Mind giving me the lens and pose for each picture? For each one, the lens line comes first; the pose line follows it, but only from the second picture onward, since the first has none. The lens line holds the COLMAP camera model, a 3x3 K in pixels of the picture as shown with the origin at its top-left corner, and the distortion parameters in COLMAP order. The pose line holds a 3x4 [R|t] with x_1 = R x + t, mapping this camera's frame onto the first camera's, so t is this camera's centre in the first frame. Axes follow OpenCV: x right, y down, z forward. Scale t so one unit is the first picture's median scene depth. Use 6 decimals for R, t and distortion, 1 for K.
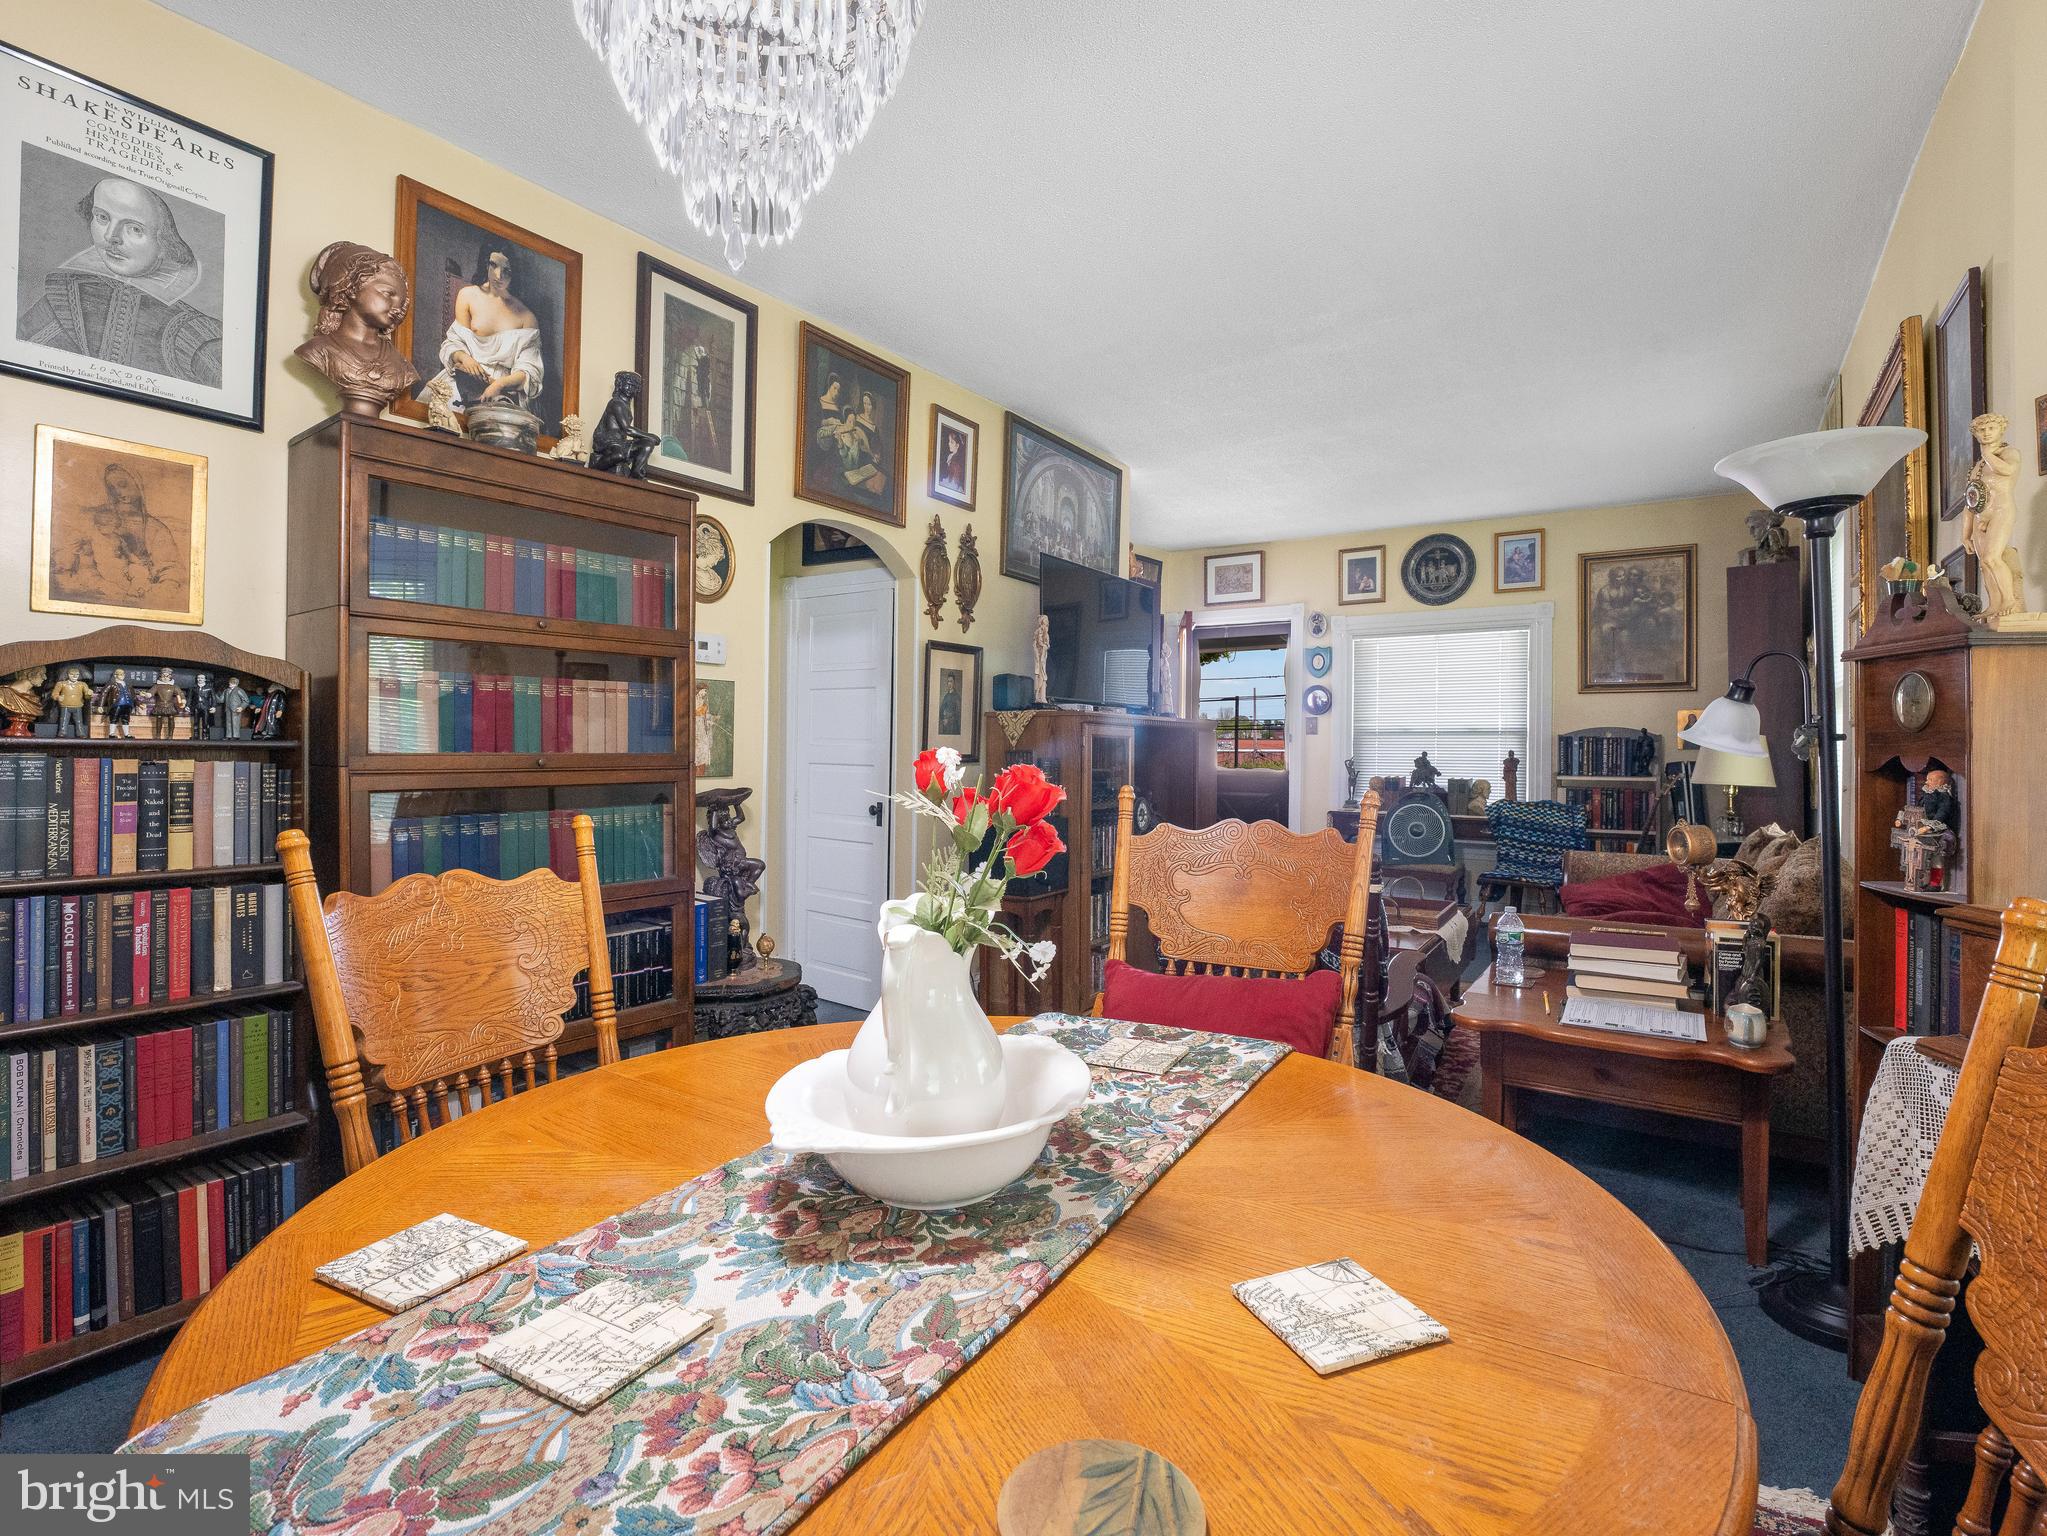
lens RADIAL K [[997.7, 0, 1025.4], [0, 997.7, 758.7], [0, 0, 1]] dist [-0.004147, -0.000991]
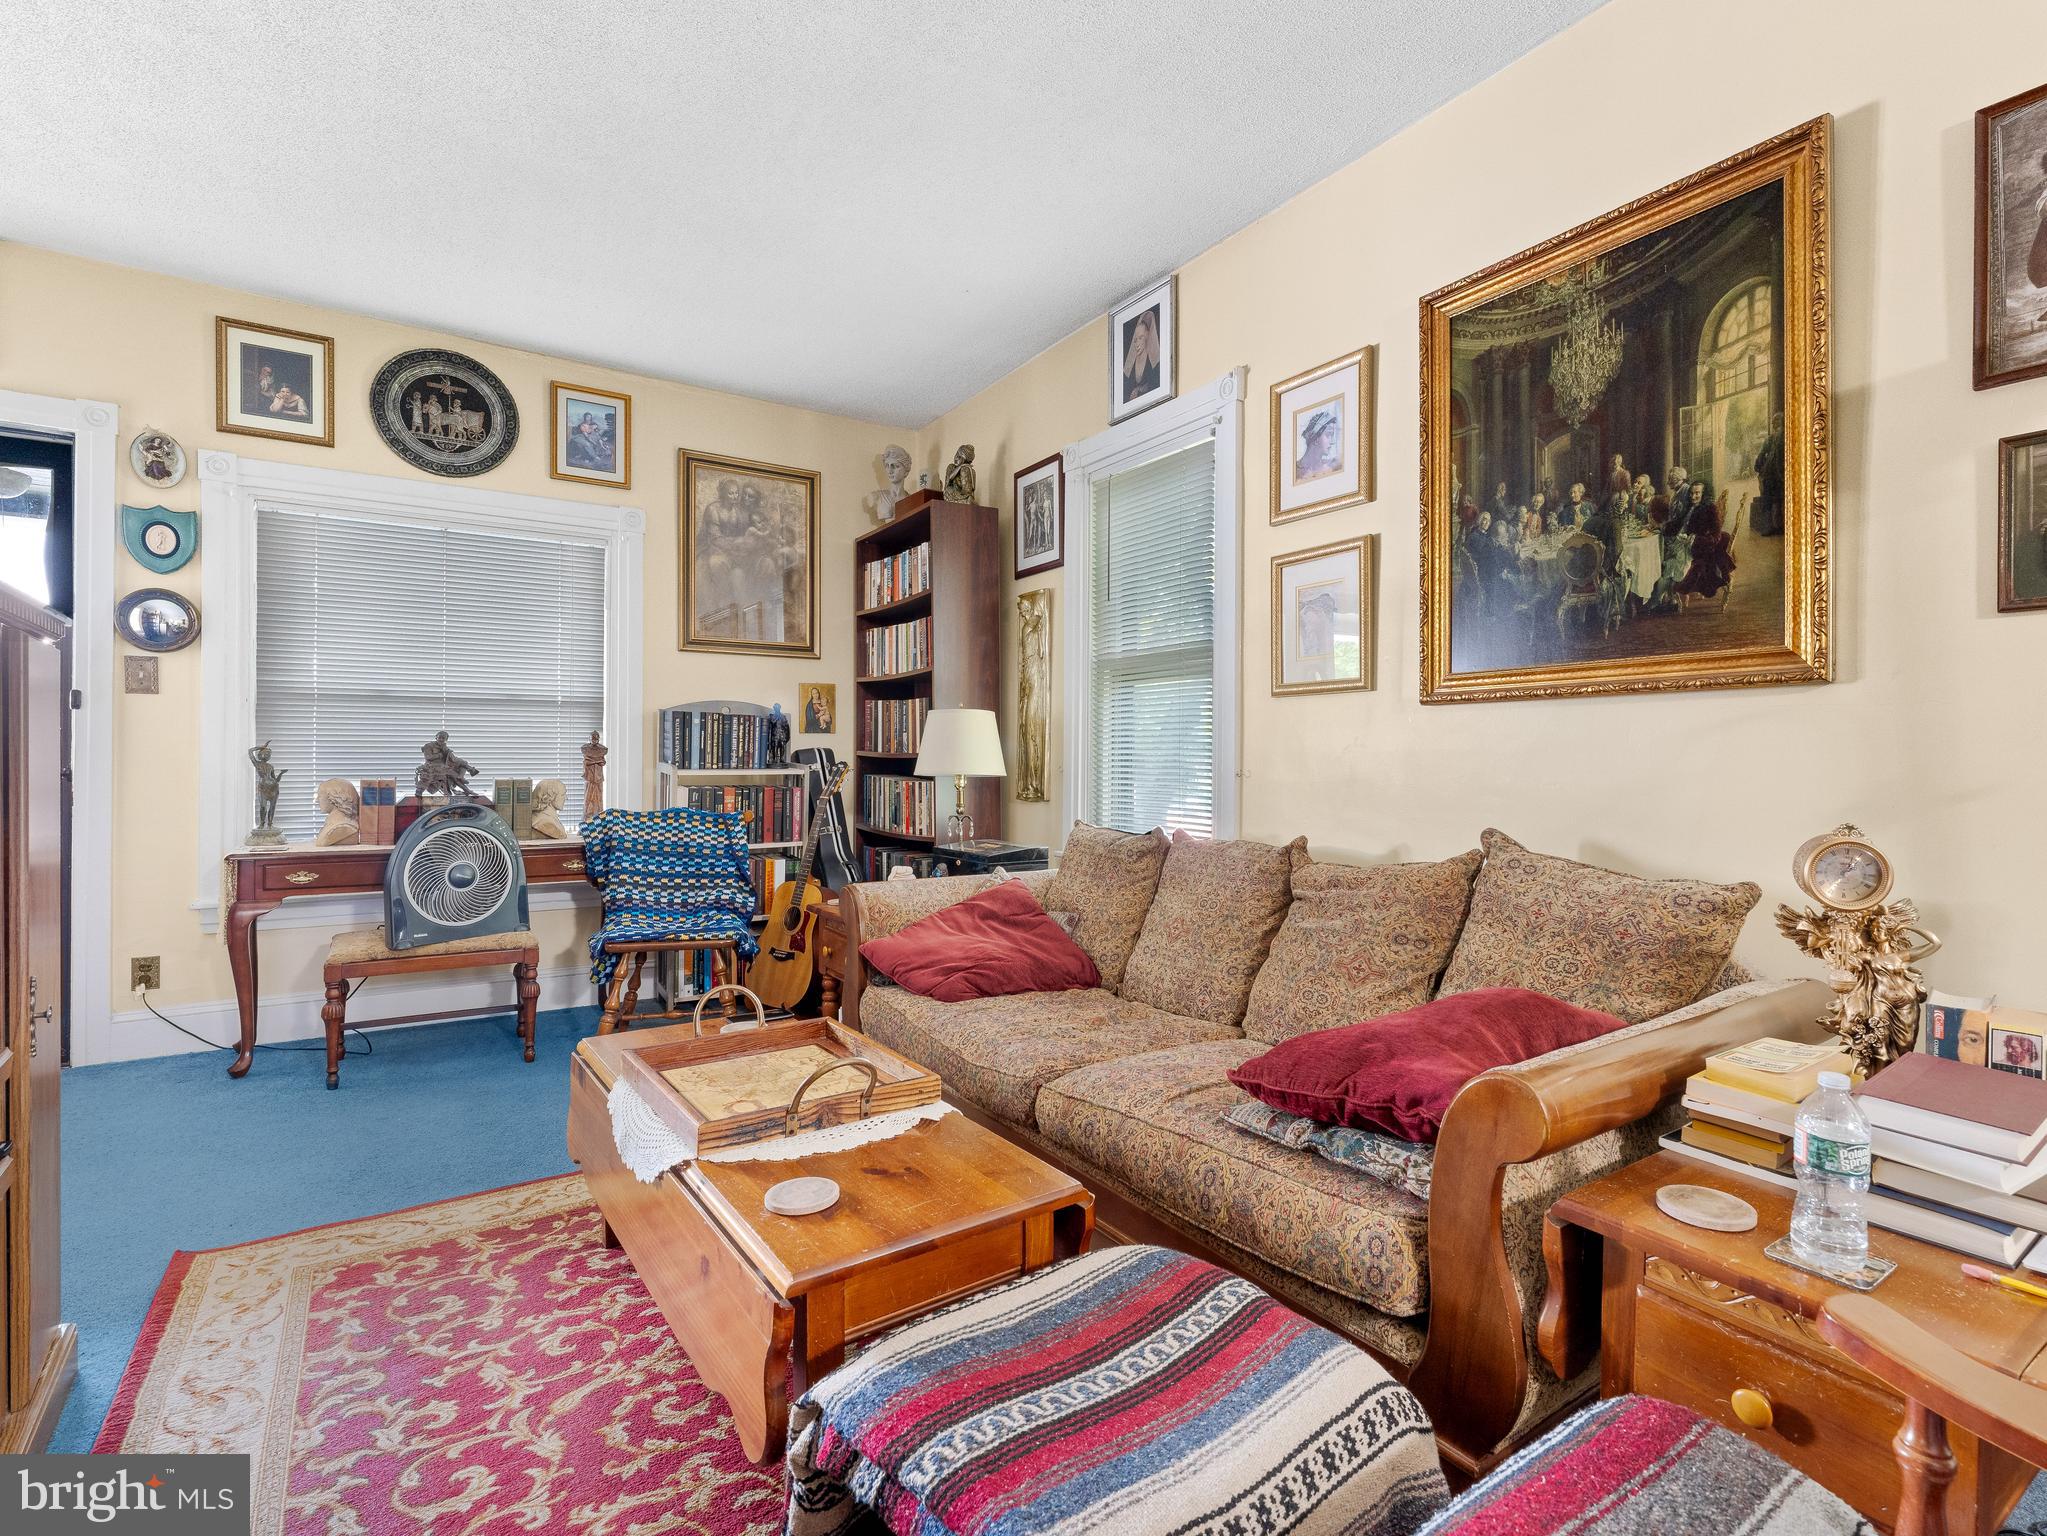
lens RADIAL K [[997.7, 0, 1031.7], [0, 997.7, 759.9], [0, 0, 1]] dist [-0.004147, -0.000991]
pose [[0.321662, -0.011416, 0.946786, -0.021078], [0.004769, 0.999934, 0.010437, 0.004164], [-0.946842, 0.001158, 0.321696, 0.532521]]
